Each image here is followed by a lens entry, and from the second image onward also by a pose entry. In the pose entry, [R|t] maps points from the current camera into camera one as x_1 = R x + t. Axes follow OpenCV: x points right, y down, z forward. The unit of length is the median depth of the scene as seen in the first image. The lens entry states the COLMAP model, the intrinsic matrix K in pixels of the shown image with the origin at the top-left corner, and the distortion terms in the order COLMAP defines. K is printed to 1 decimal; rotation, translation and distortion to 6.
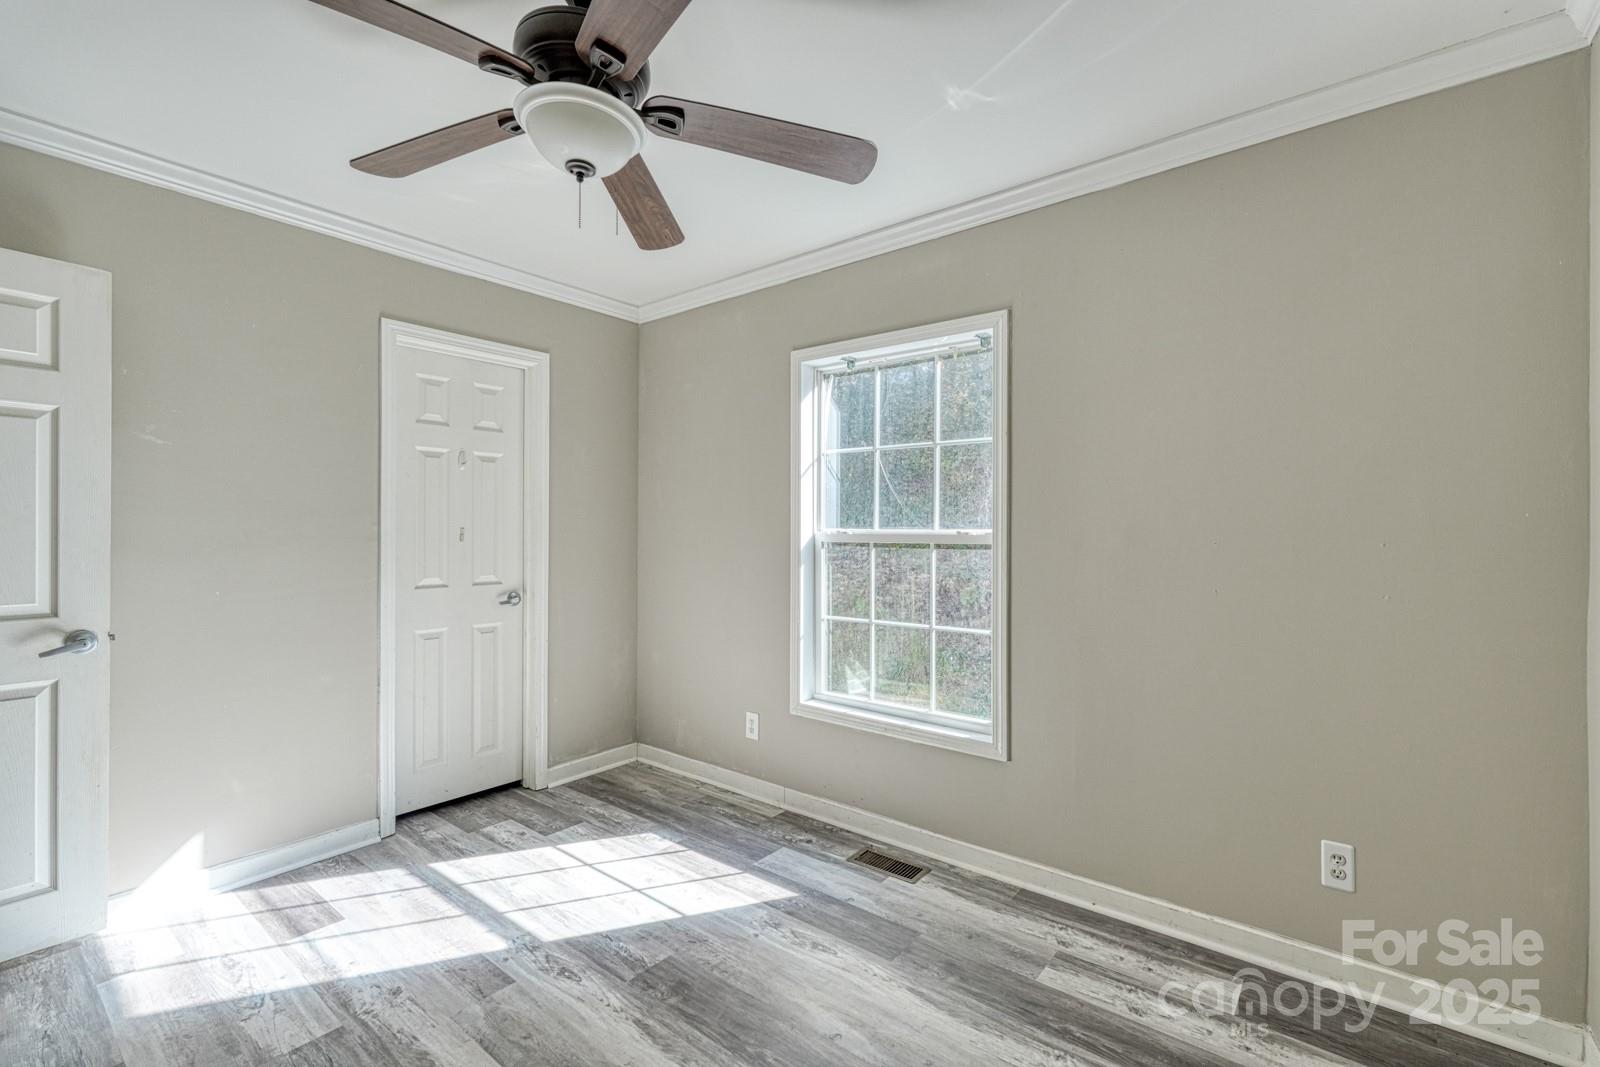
lens RADIAL K [[702.1, 0, 803.9], [0, 702.1, 532.4], [0, 0, 1]] dist [0.000282, 0.000276]
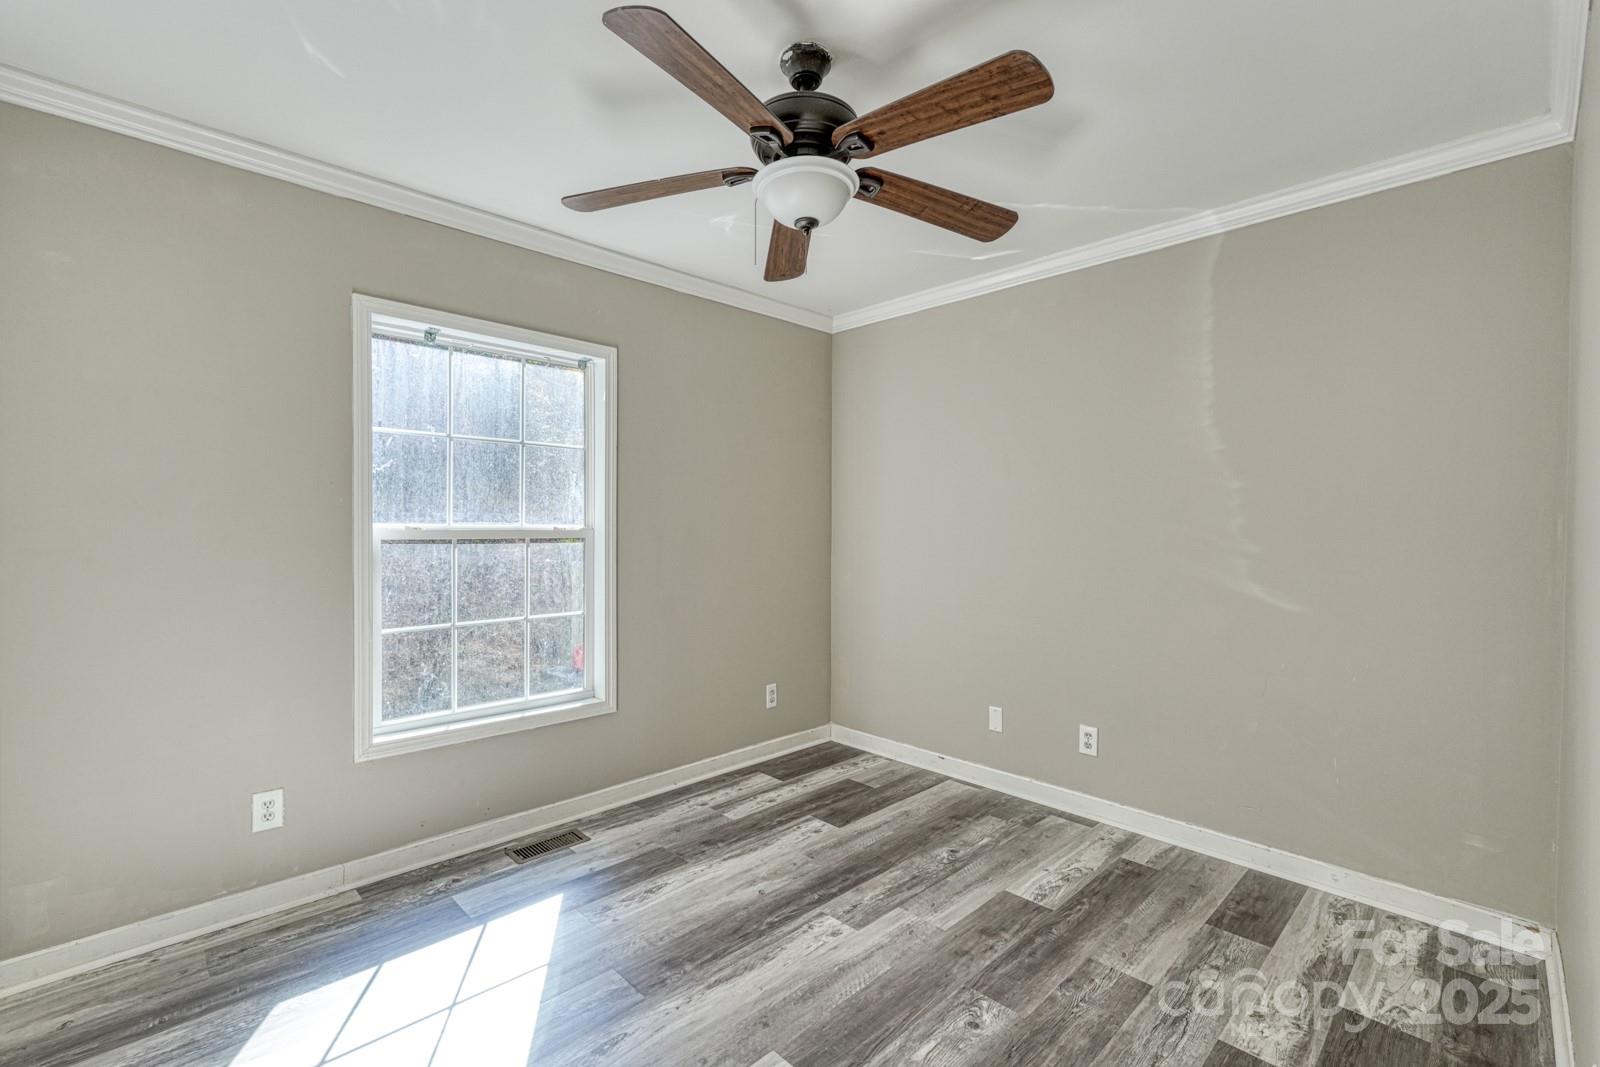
lens RADIAL K [[702.1, 0, 809.8], [0, 702.1, 528.0], [0, 0, 1]] dist [0.000282, 0.000276]
pose [[0.109201, -0.006667, 0.993997, -0.932400], [-0.001505, 0.999975, 0.006873, -0.008563], [-0.994019, -0.002247, 0.109188, 0.532859]]
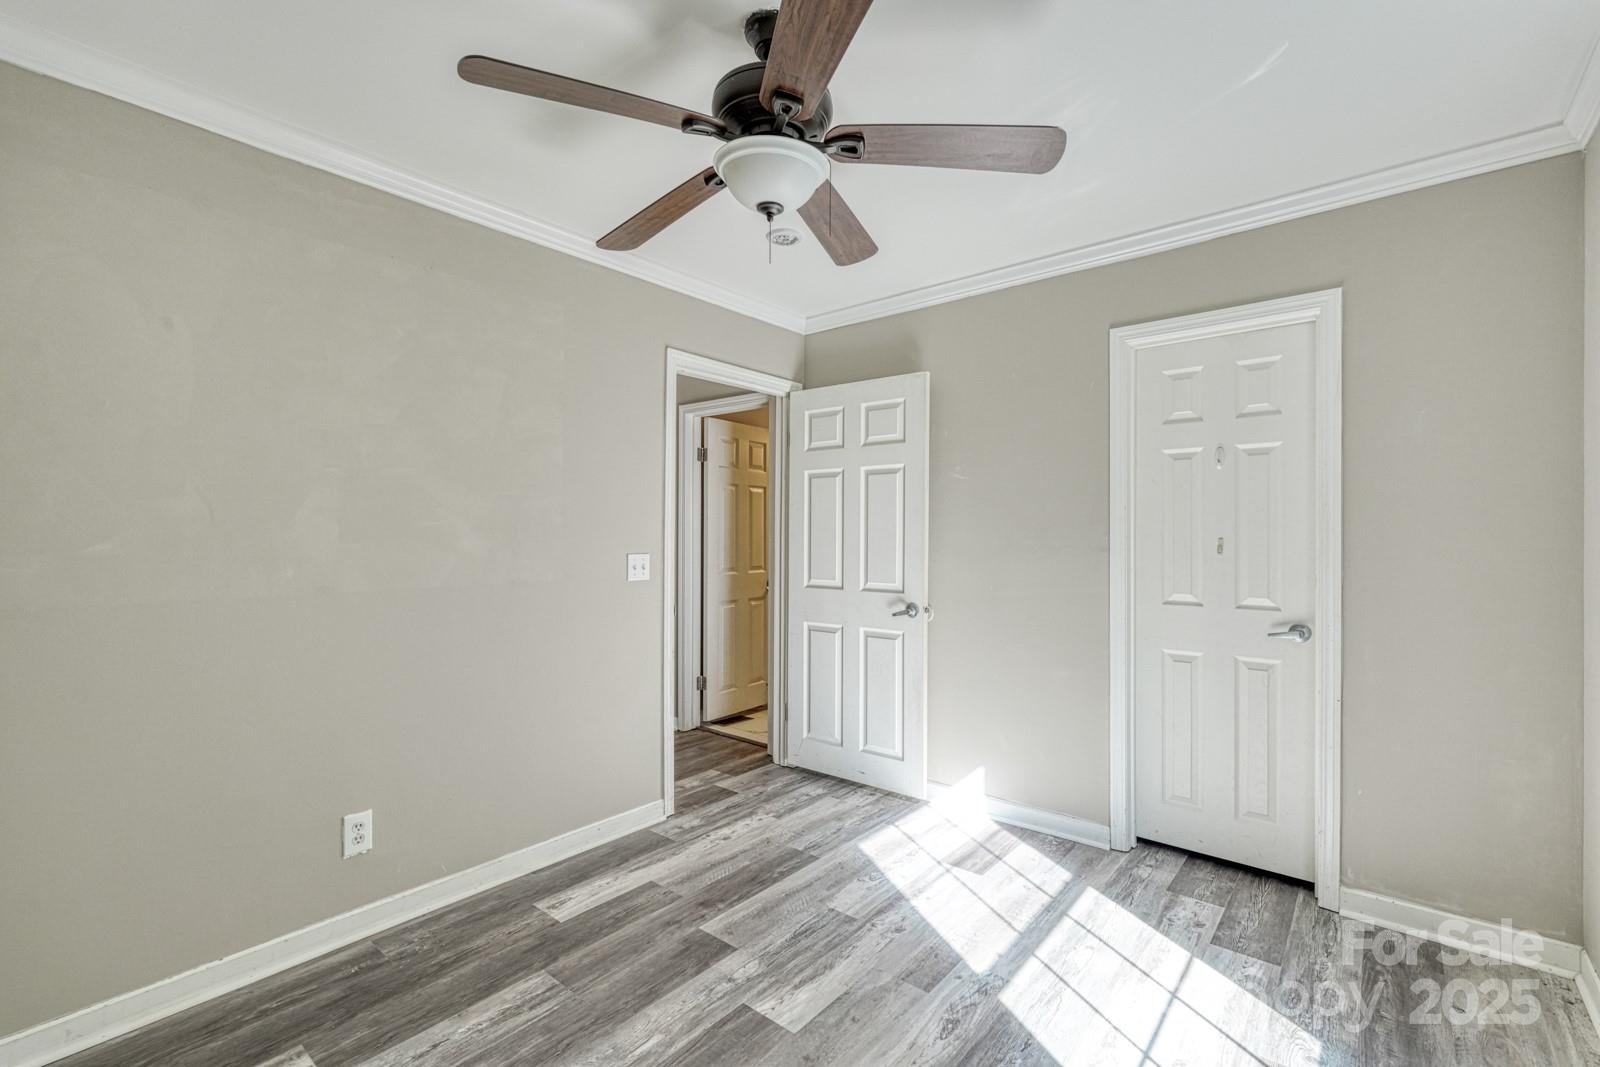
lens RADIAL K [[702.1, 0, 796.5], [0, 702.1, 534.8], [0, 0, 1]] dist [0.000282, 0.000276]
pose [[-0.030914, -0.001113, -0.999521, 0.472341], [-0.003126, 0.999995, -0.001017, -0.010650], [0.999517, 0.003093, -0.030918, 0.661690]]
